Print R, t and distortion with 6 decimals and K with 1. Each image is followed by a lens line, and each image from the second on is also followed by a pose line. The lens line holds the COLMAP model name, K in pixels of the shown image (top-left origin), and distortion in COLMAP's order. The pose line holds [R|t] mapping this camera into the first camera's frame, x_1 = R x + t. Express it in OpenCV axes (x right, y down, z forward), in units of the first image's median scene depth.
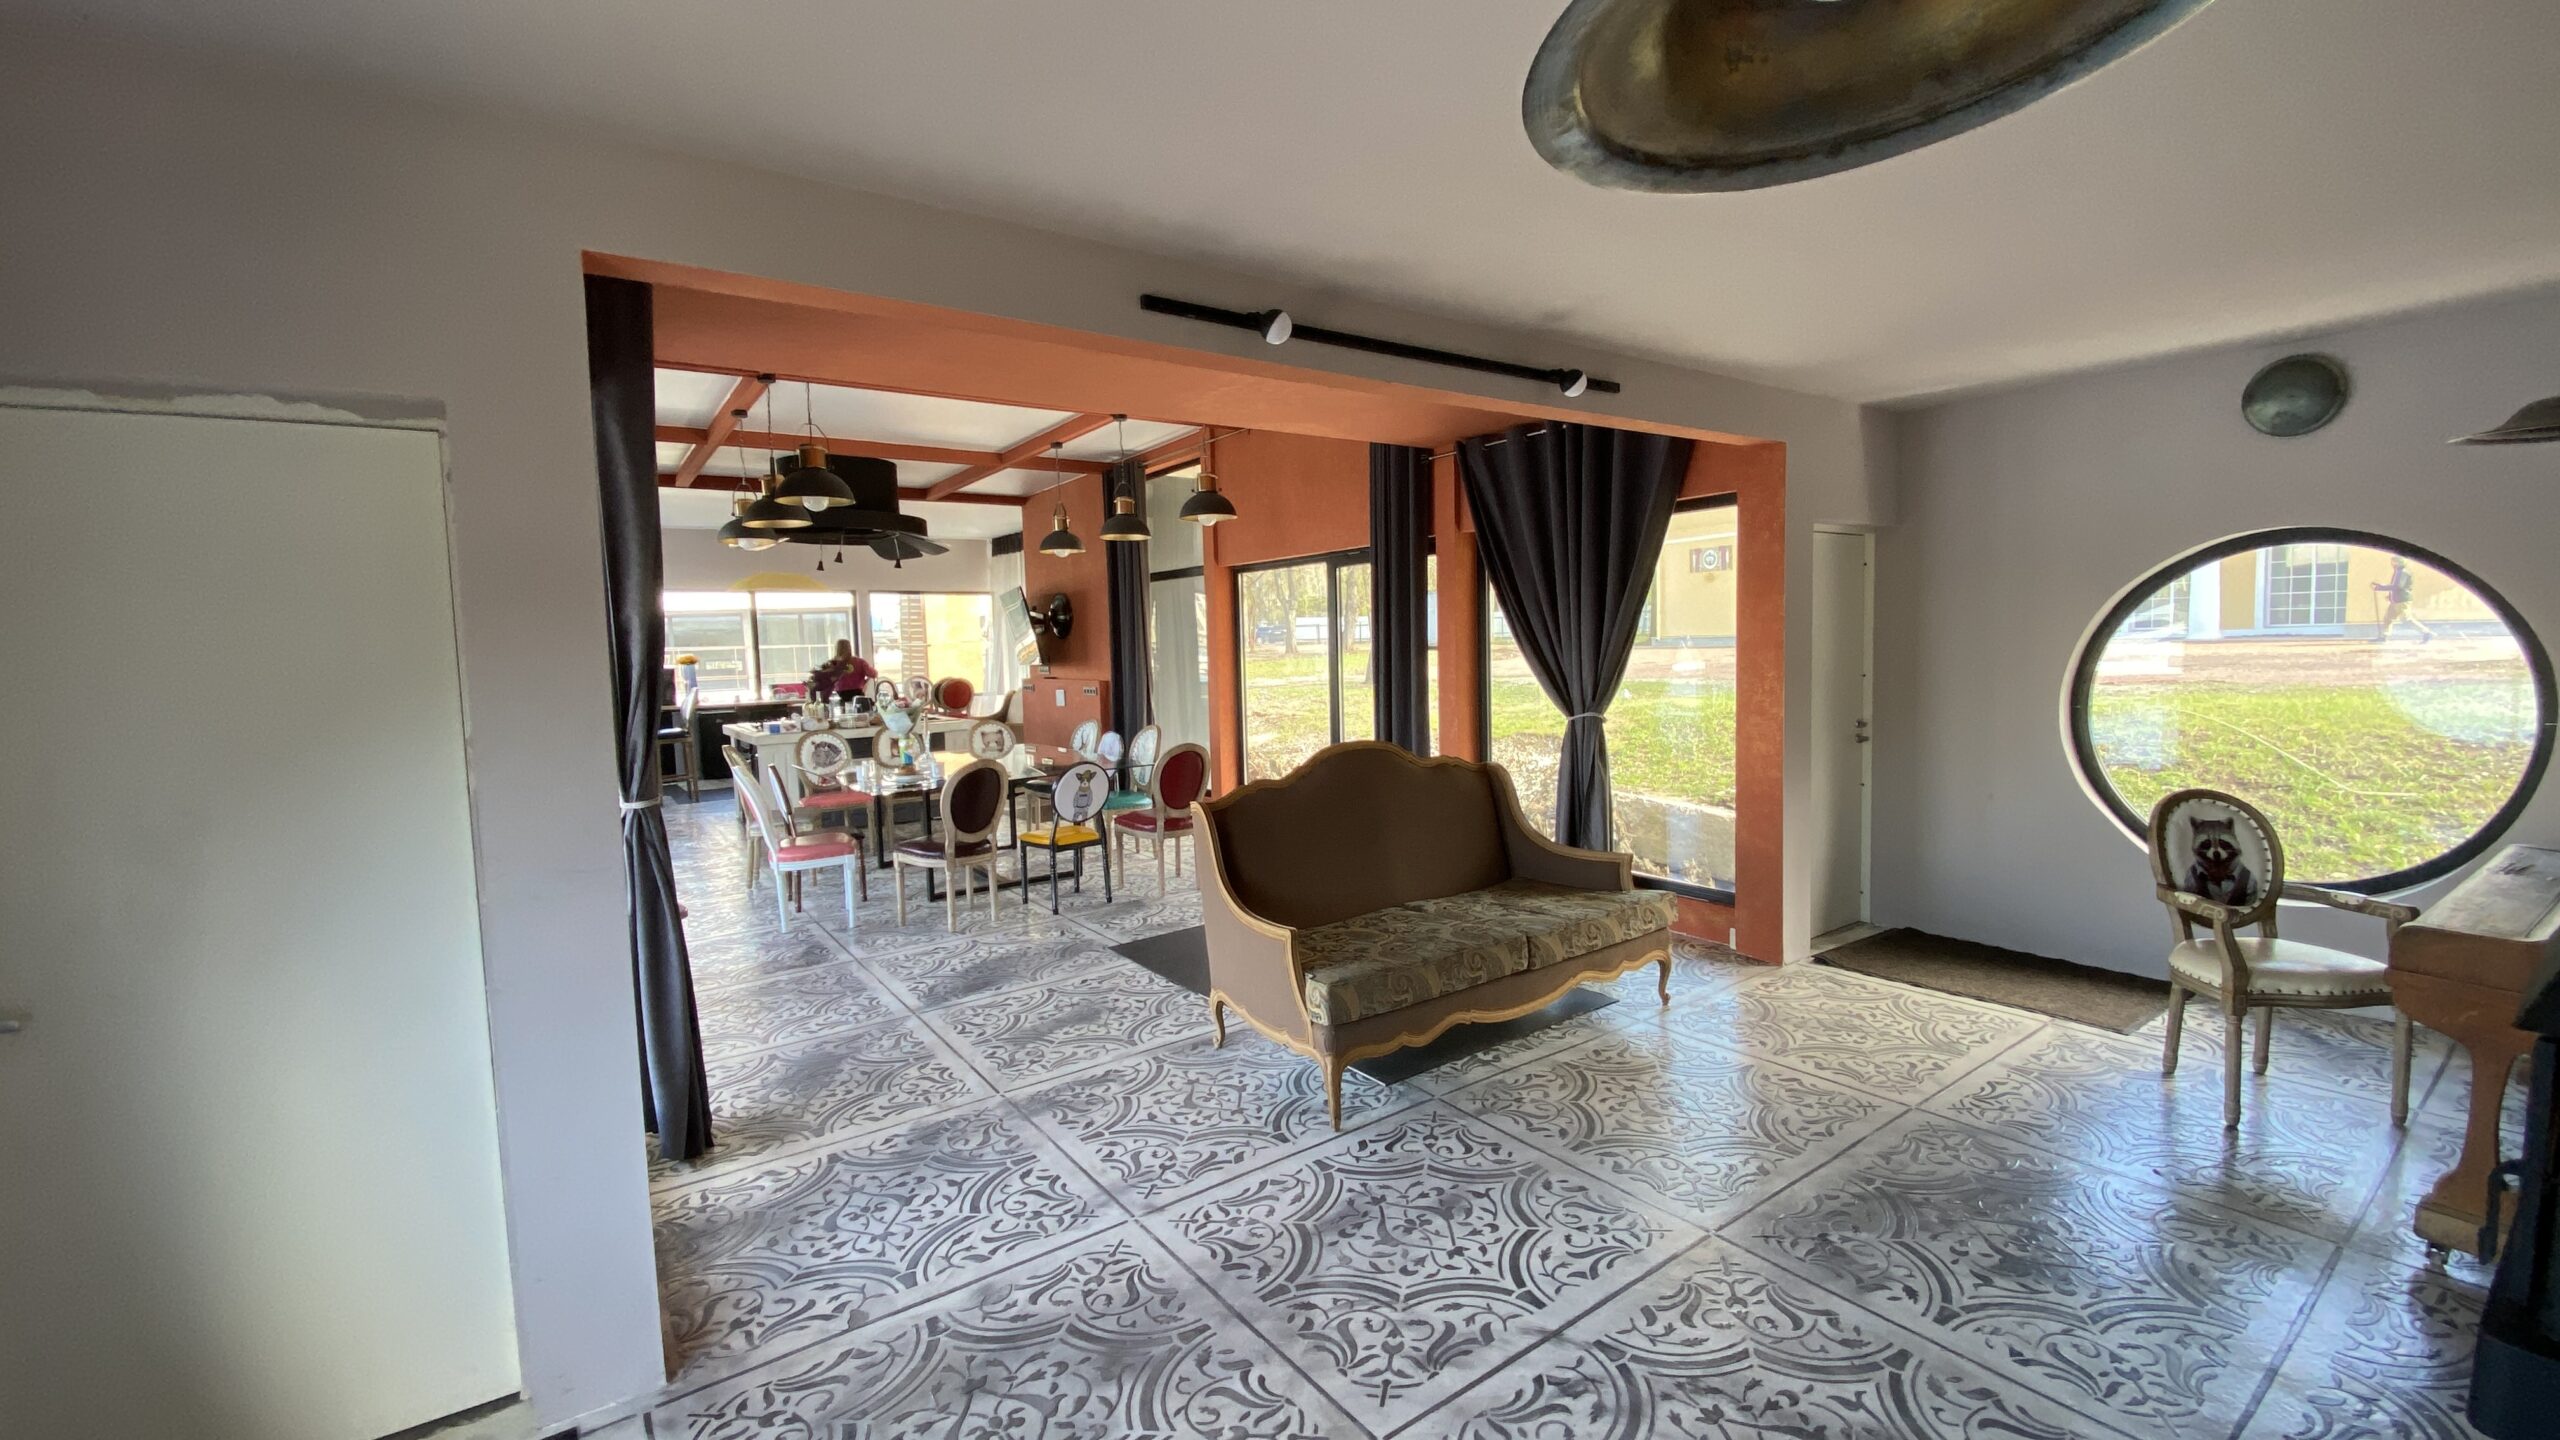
lens RADIAL K [[1035.9, 0, 1284.3], [0, 1035.9, 721.3], [0, 0, 1]] dist [0.001120, 0.000014]
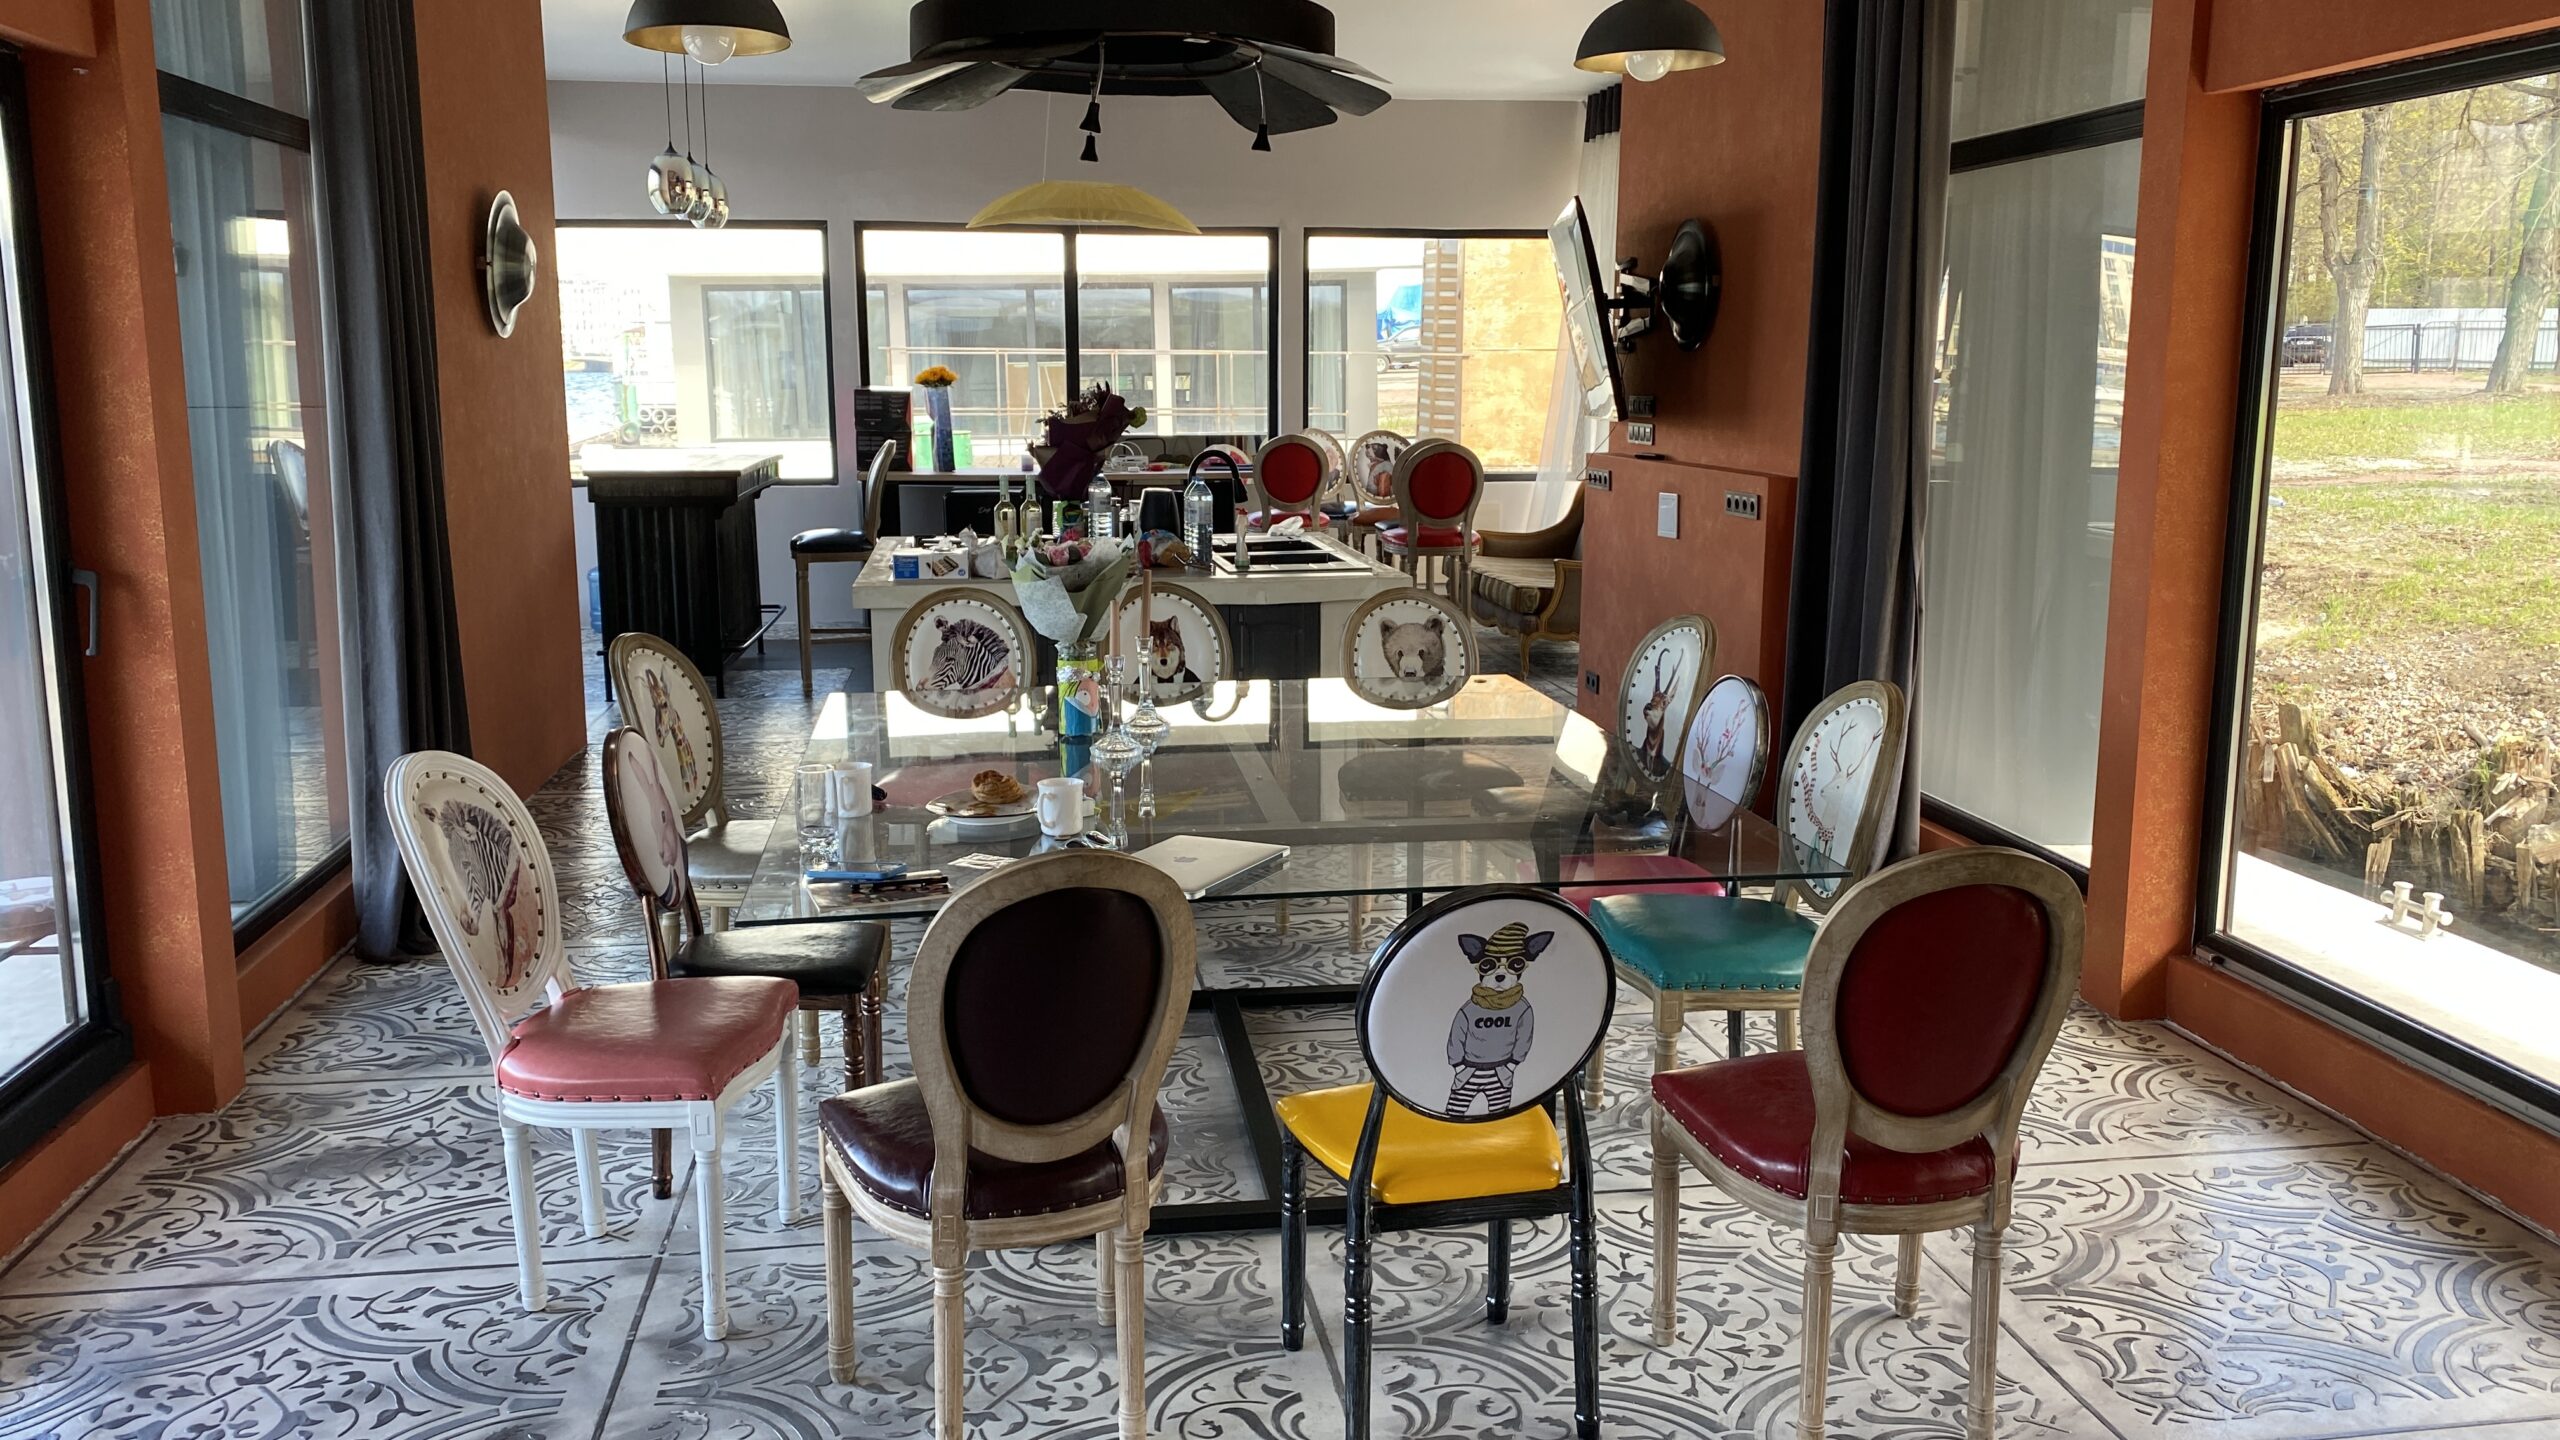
lens RADIAL K [[1956.8, 0, 1261.3], [0, 1956.8, 721.3], [0, 0, 1]] dist [0.014976, 0.001625]
pose [[0.886366, 0.103243, -0.451327, -0.028692], [-0.054294, 0.991273, 0.120129, -0.028409], [0.459791, -0.081973, 0.884236, 0.356840]]
